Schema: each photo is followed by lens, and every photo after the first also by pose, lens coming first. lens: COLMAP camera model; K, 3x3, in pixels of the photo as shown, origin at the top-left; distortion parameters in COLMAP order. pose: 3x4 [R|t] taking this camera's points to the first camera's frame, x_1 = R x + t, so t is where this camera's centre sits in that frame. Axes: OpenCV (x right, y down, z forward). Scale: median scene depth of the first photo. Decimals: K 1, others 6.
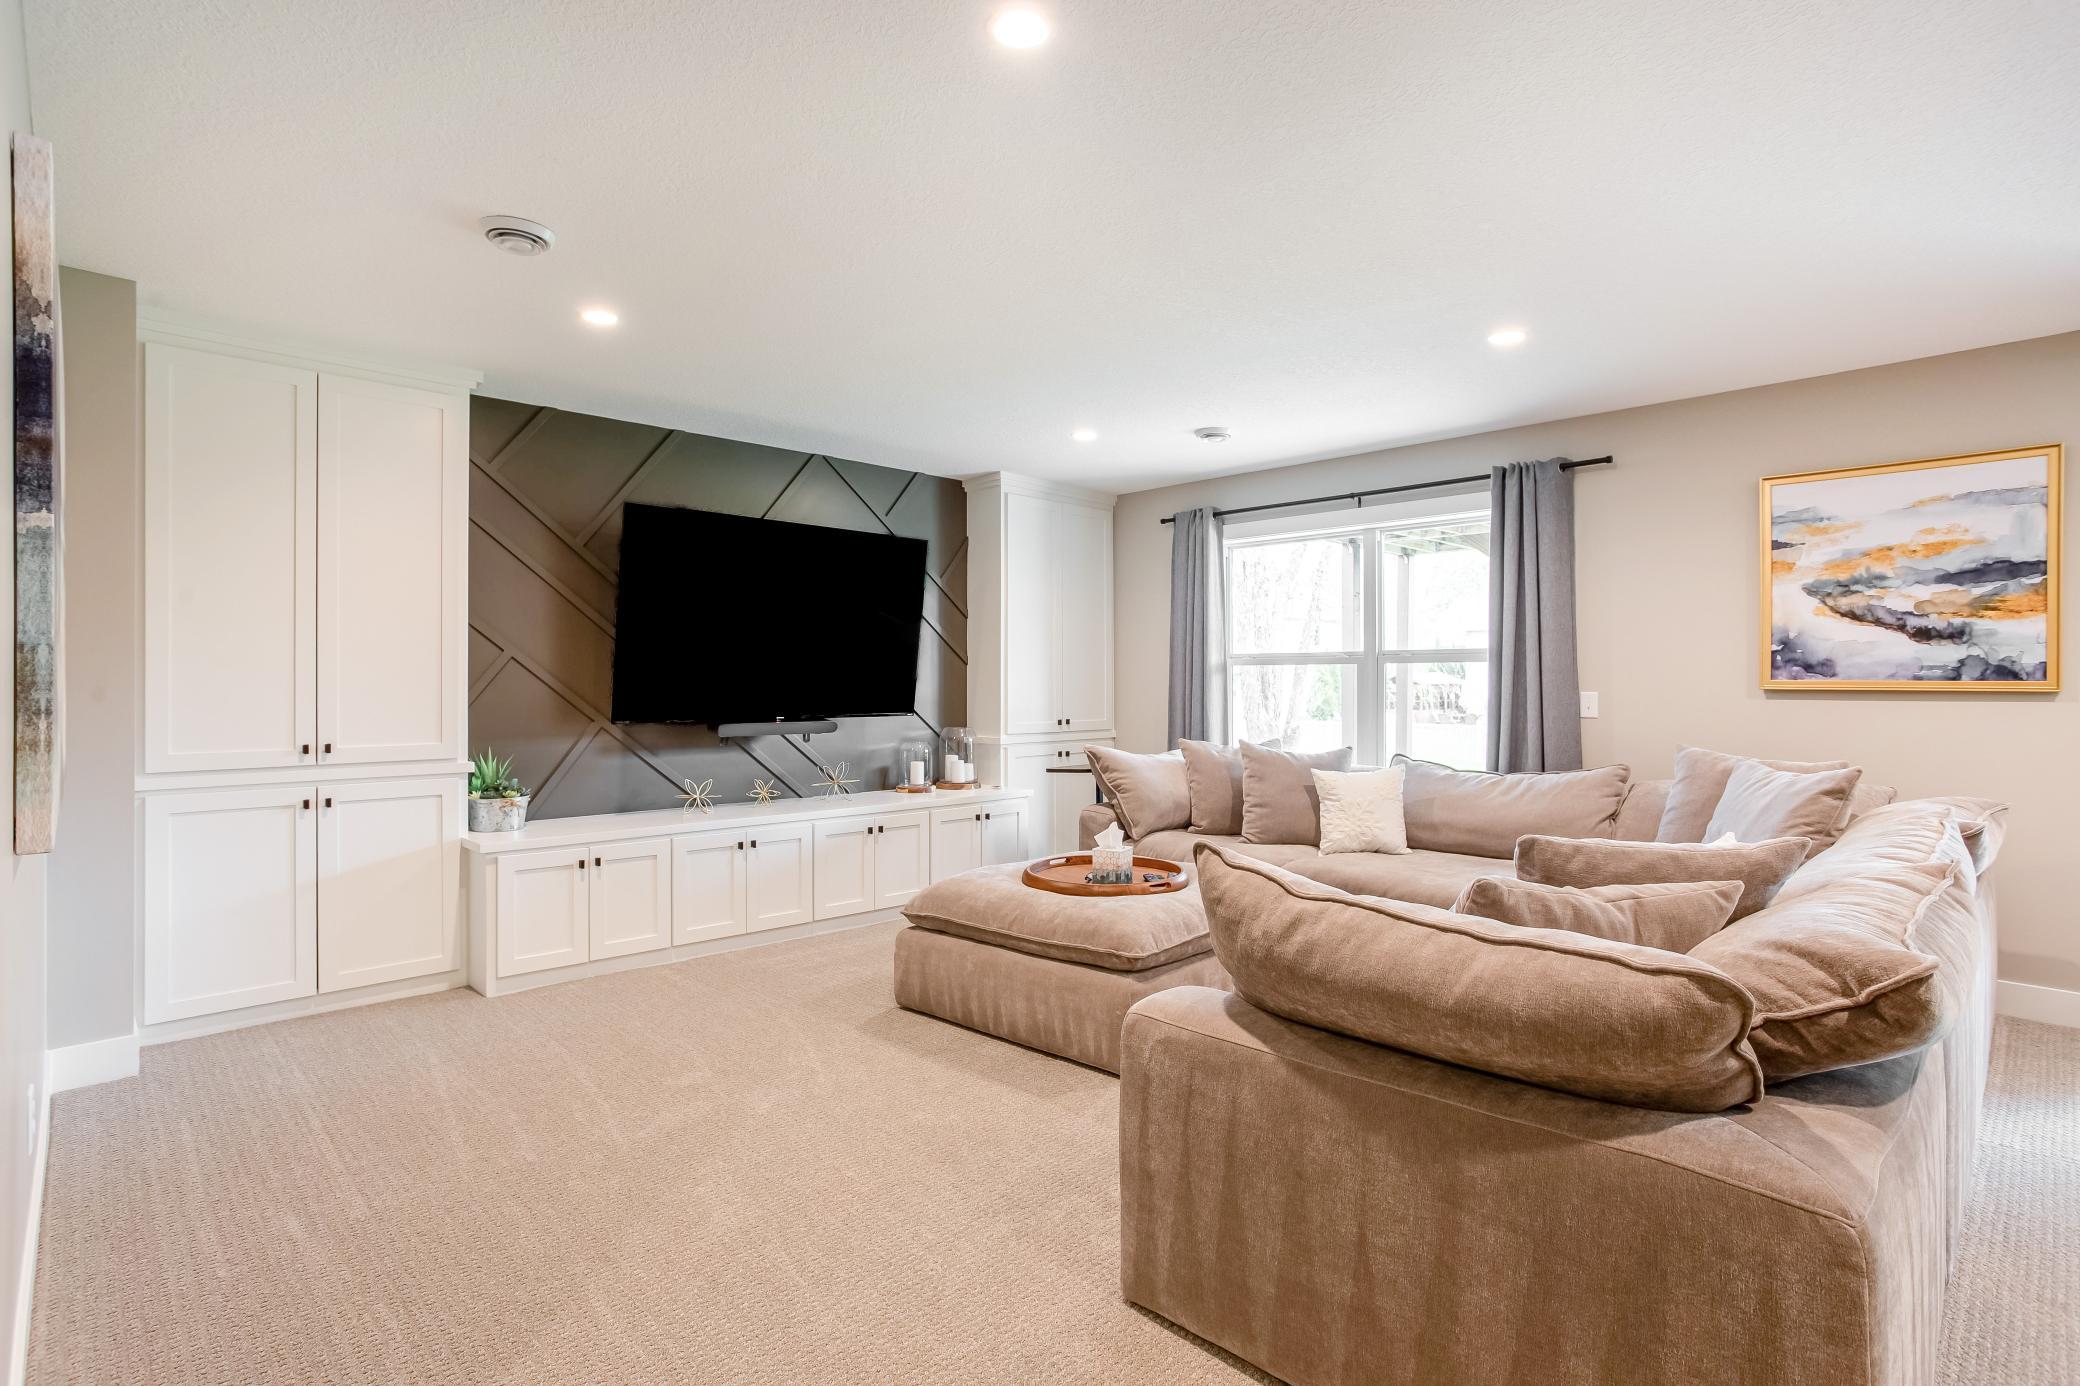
lens RADIAL K [[1025.6, 0, 1069.0], [0, 1025.6, 682.3], [0, 0, 1]] dist [-0.062417, 0.034923]
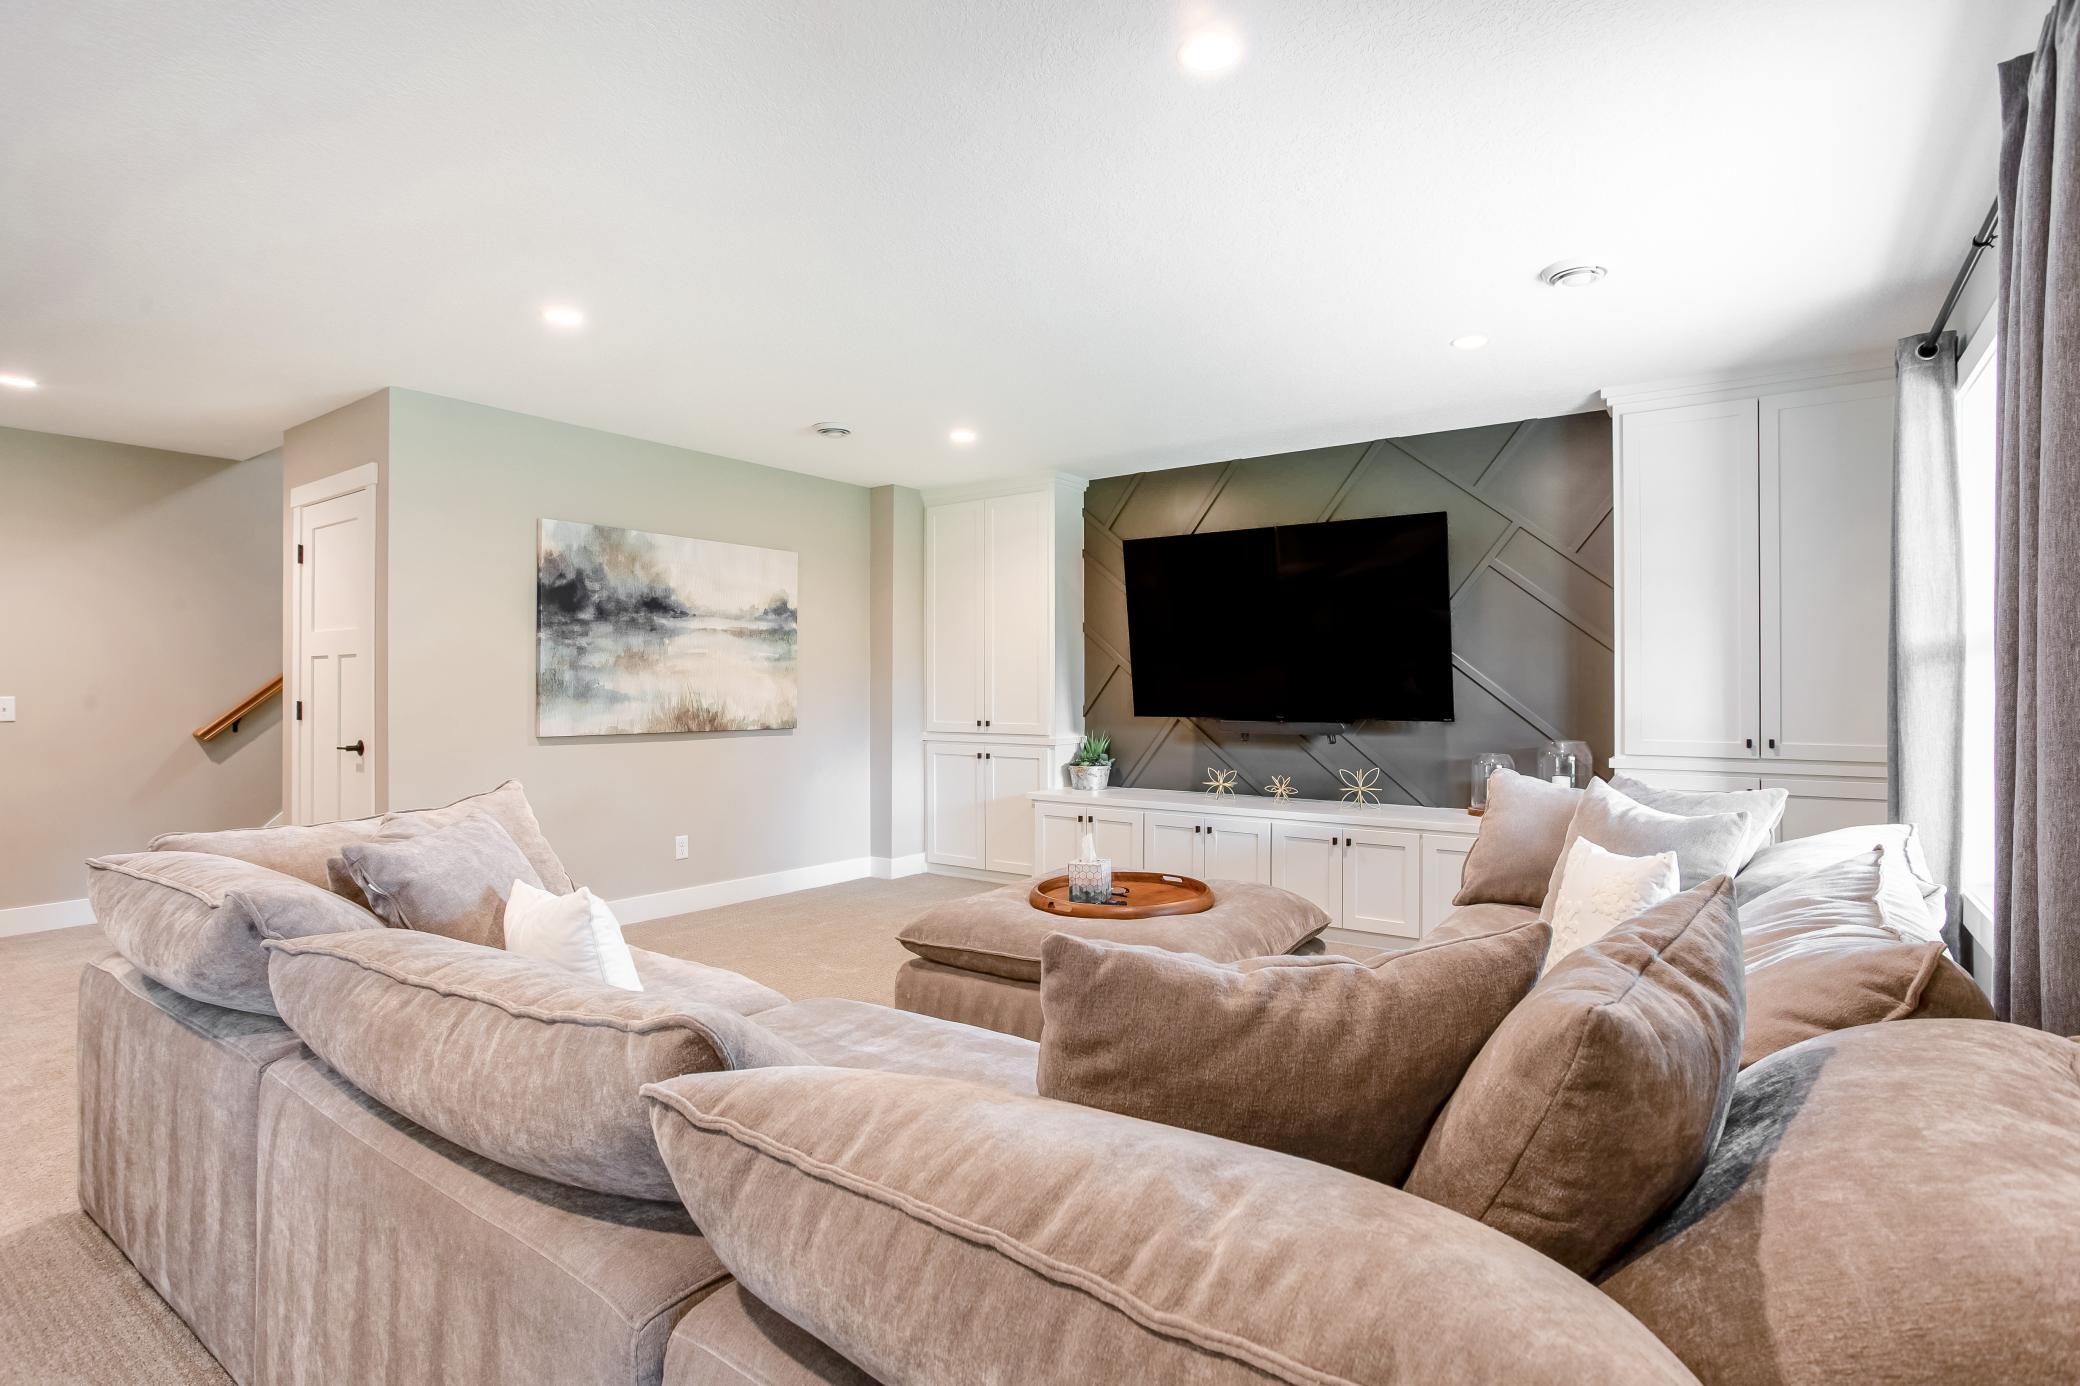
lens RADIAL K [[1025.6, 0, 1069.0], [0, 1025.6, 682.3], [0, 0, 1]] dist [-0.062417, 0.034923]
pose [[0.146293, -0.000766, -0.989241, 0.760341], [0.005517, 0.999985, 0.000041, -0.001633], [0.989226, -0.005463, 0.146295, 0.691504]]
